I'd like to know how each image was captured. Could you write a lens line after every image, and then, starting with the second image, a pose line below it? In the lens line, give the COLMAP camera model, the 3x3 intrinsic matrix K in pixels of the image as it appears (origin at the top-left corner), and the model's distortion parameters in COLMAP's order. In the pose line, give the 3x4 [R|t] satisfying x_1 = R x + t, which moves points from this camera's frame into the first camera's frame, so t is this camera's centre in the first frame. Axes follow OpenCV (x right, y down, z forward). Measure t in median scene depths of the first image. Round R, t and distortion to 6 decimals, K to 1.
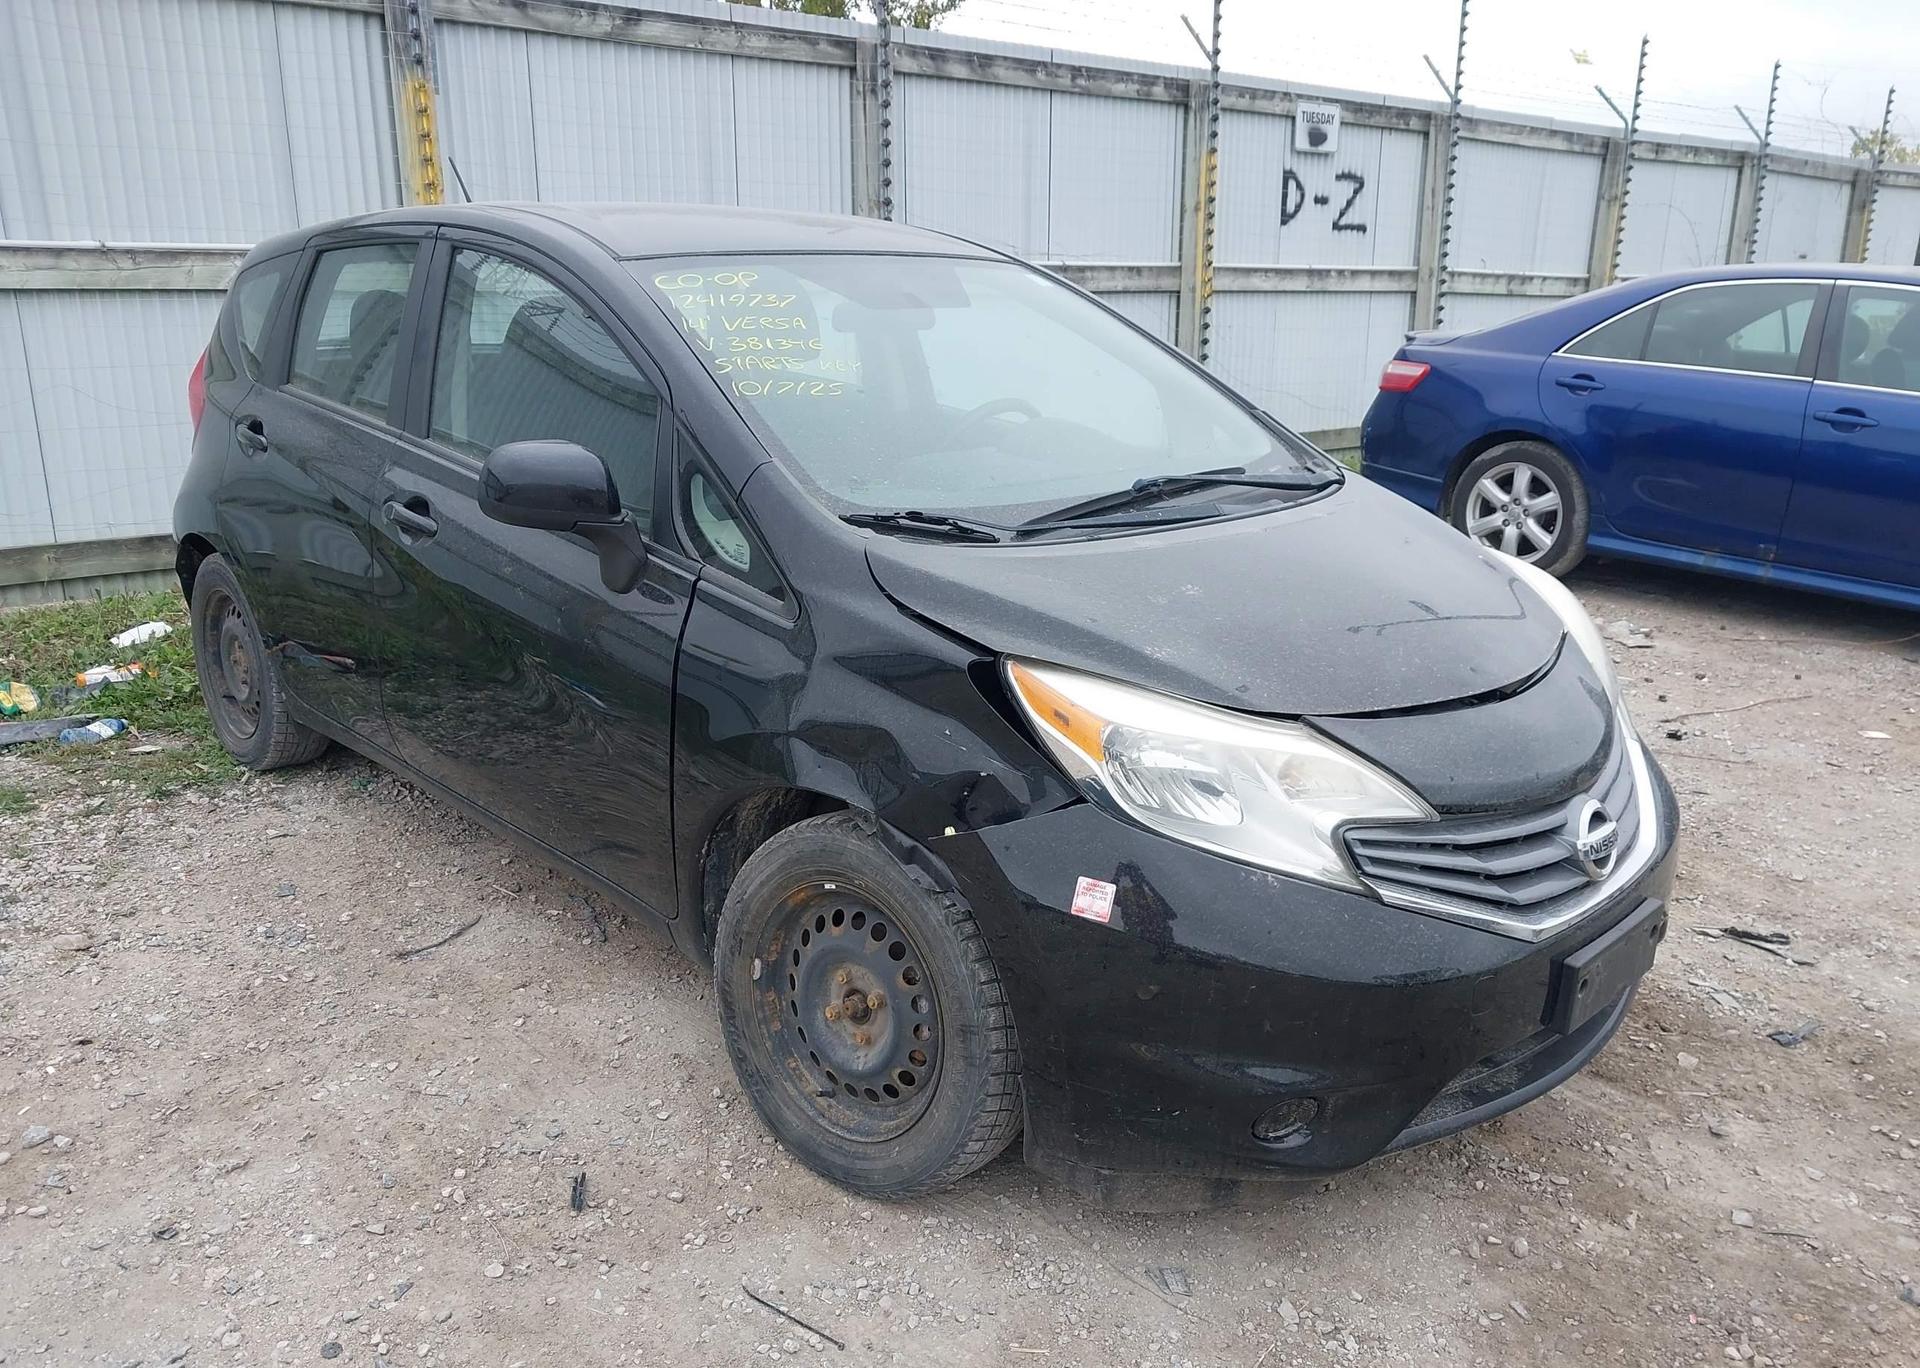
lens RADIAL K [[1526.5, 0, 967.2], [0, 1526.5, 685.3], [0, 0, 1]] dist [0.006279, -0.000575]
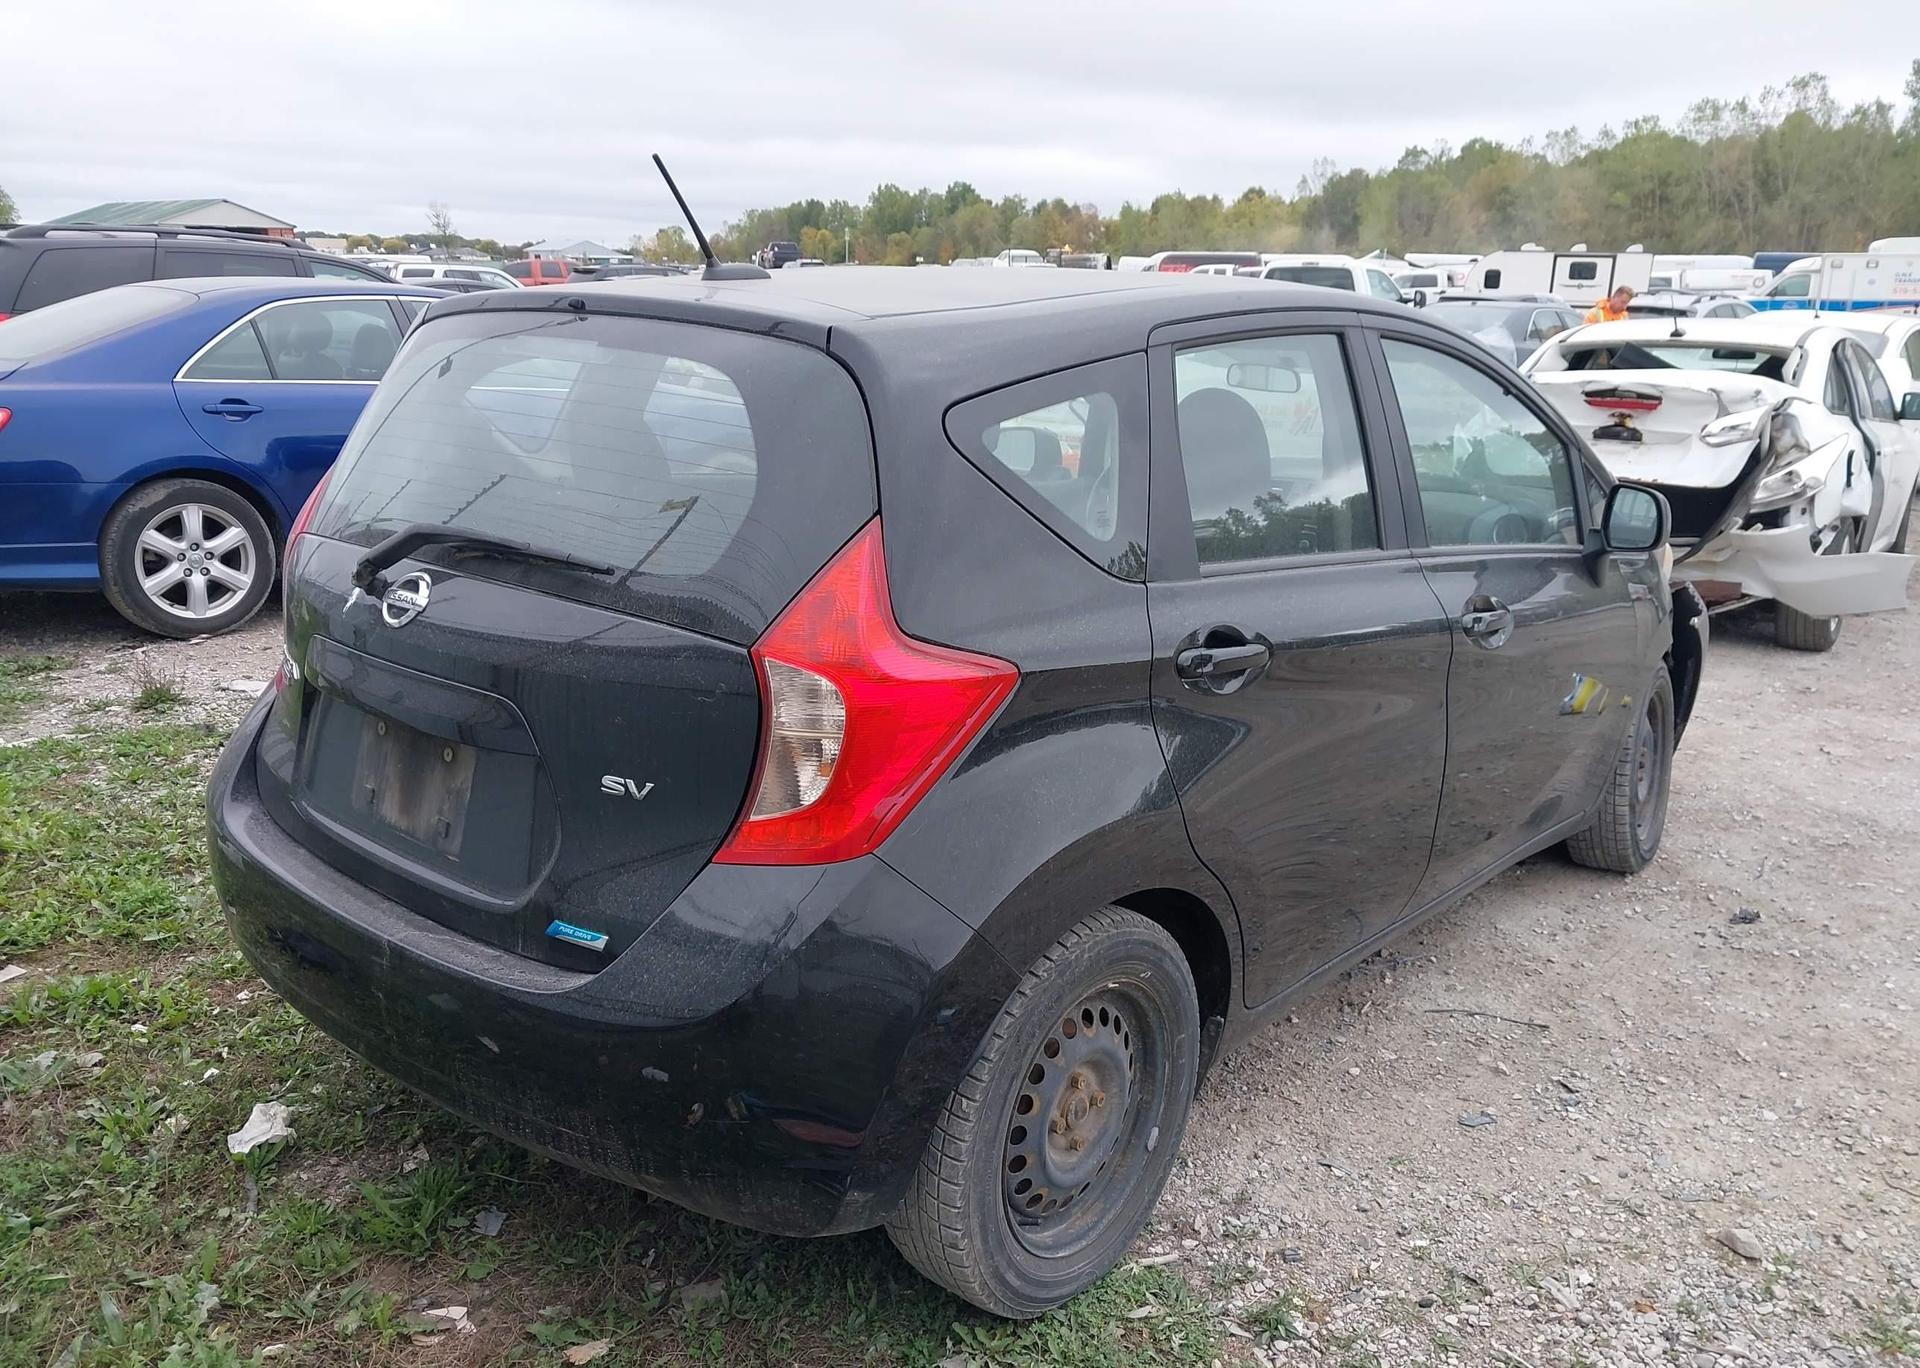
lens RADIAL K [[1565.5, 0, 968.9], [0, 1565.5, 673.7], [0, 0, 1]] dist [0.007258, 0.003702]
pose [[-0.095172, -0.259576, 0.961022, -0.524226], [0.245099, 0.929573, 0.275355, -0.174867], [-0.964815, 0.261752, -0.024847, 0.550000]]
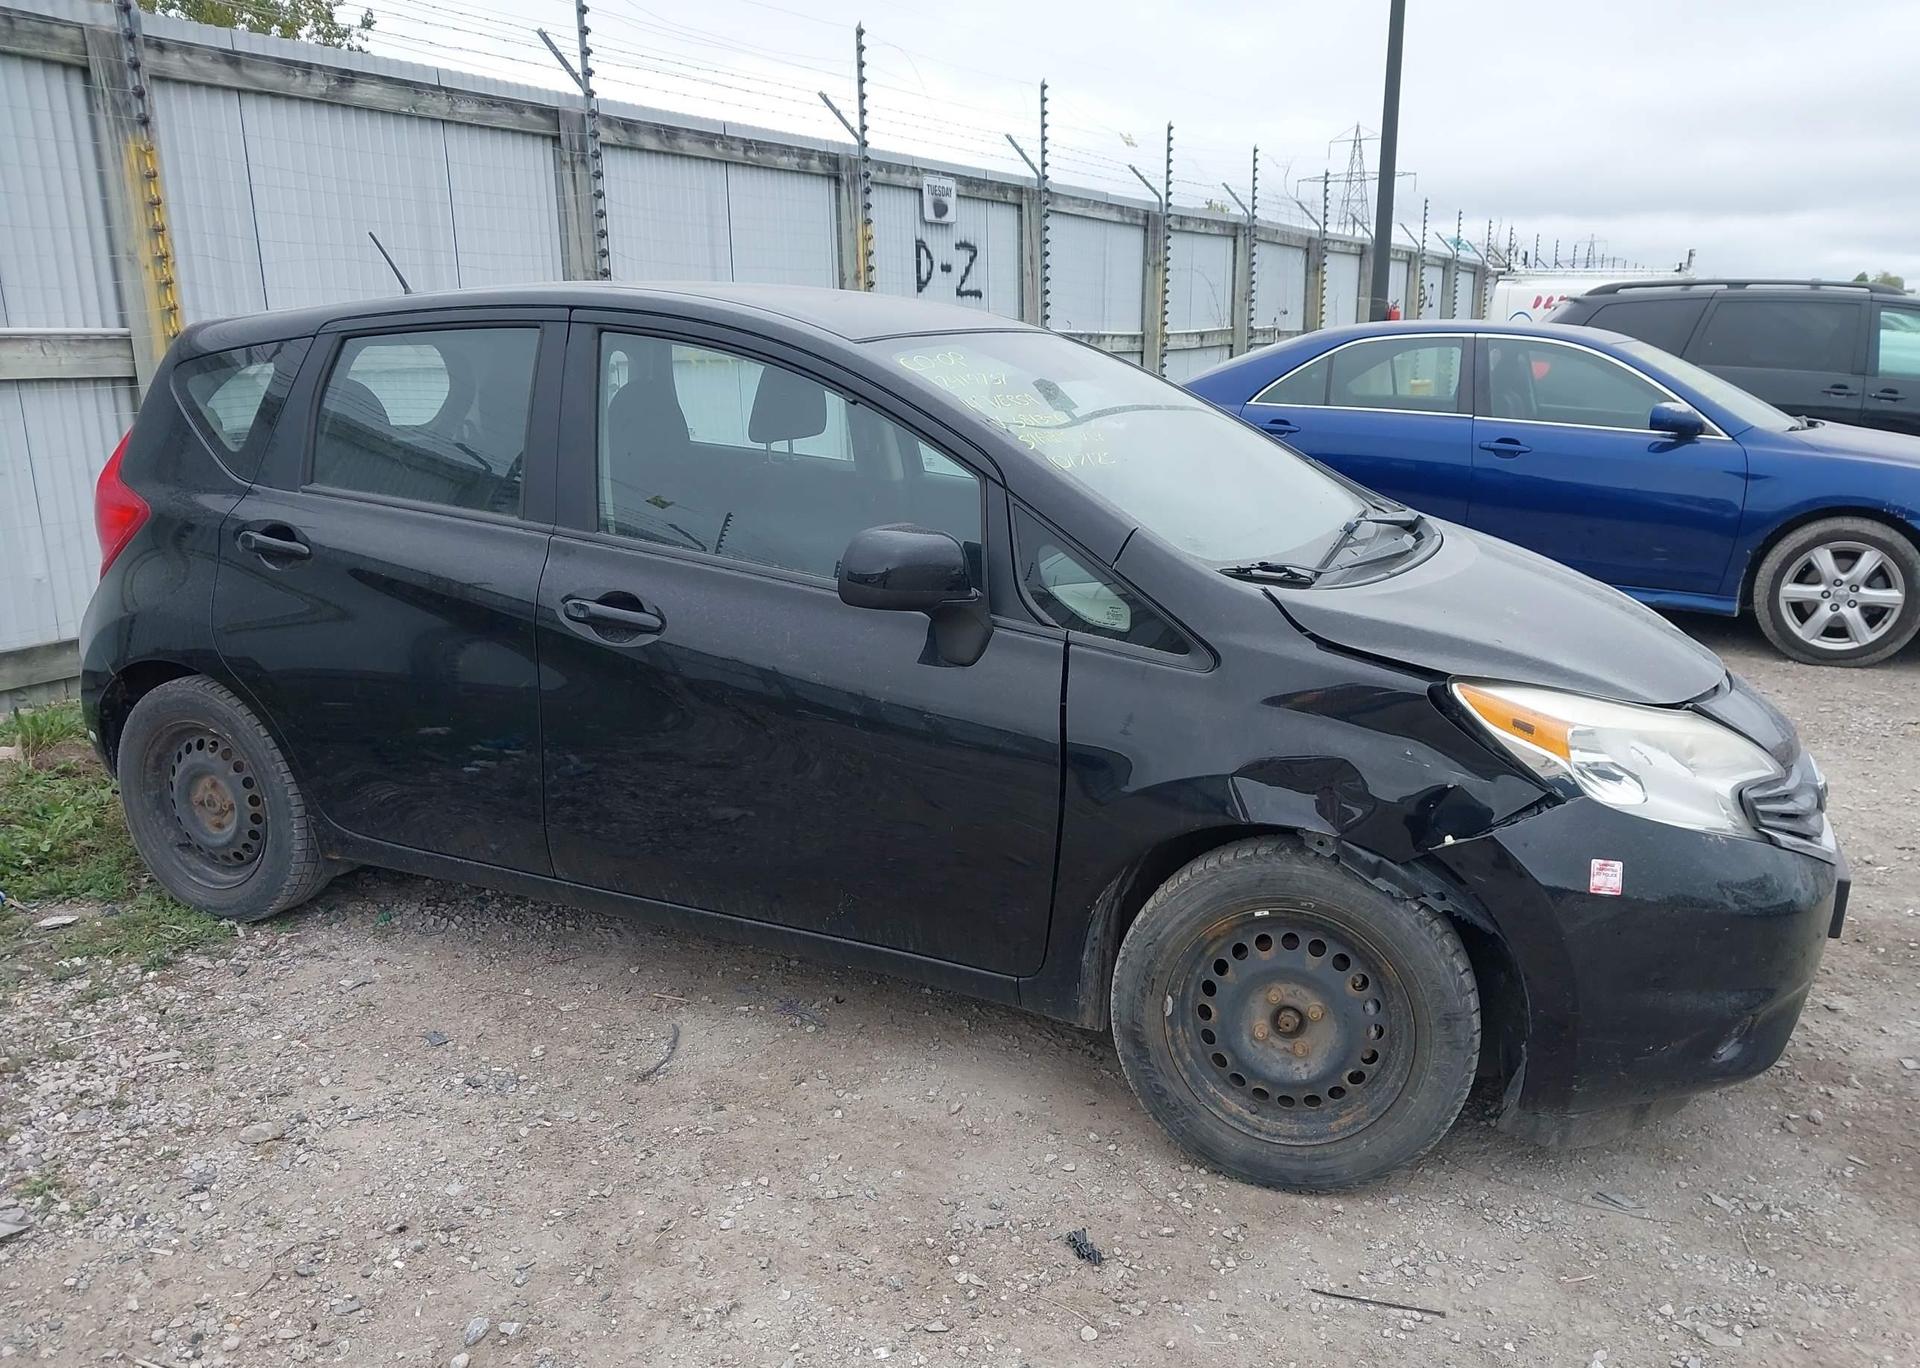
lens RADIAL K [[1526.5, 0, 967.2], [0, 1526.5, 685.3], [0, 0, 1]] dist [0.006279, -0.000575]
pose [[0.935786, -0.098095, 0.338647, -0.196048], [0.110962, 0.993647, -0.018794, -0.009410], [-0.334652, 0.055165, 0.940726, 0.015347]]
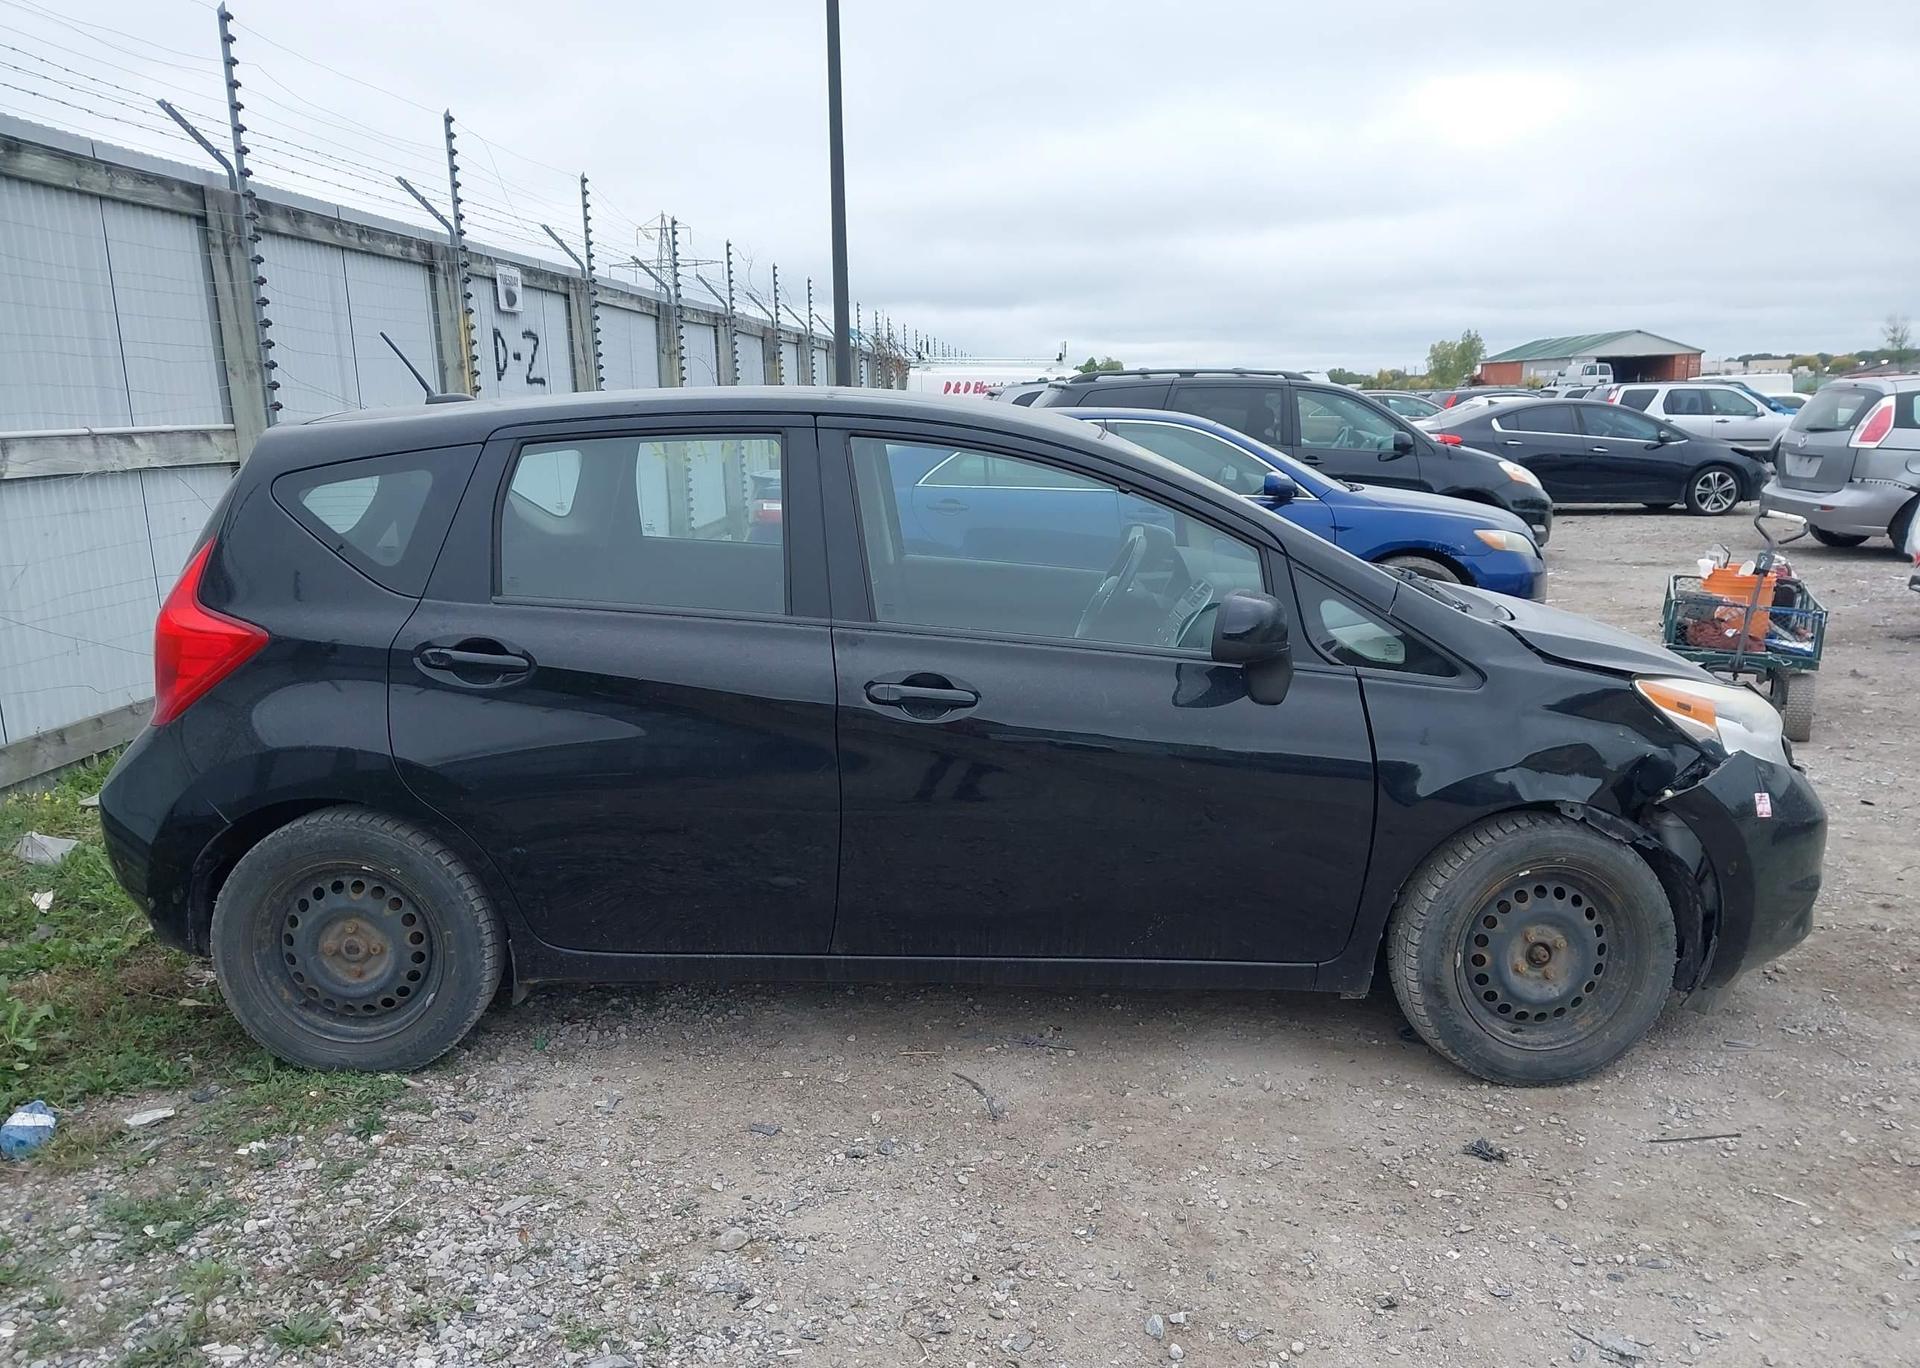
lens RADIAL K [[1506.4, 0, 974.0], [0, 1506.4, 689.6], [0, 0, 1]] dist [0.004276, 0.005177]
pose [[0.698527, -0.158092, 0.697902, -0.423265], [0.214465, 0.976709, 0.006592, -0.045284], [-0.682689, 0.145071, 0.716163, 0.103999]]
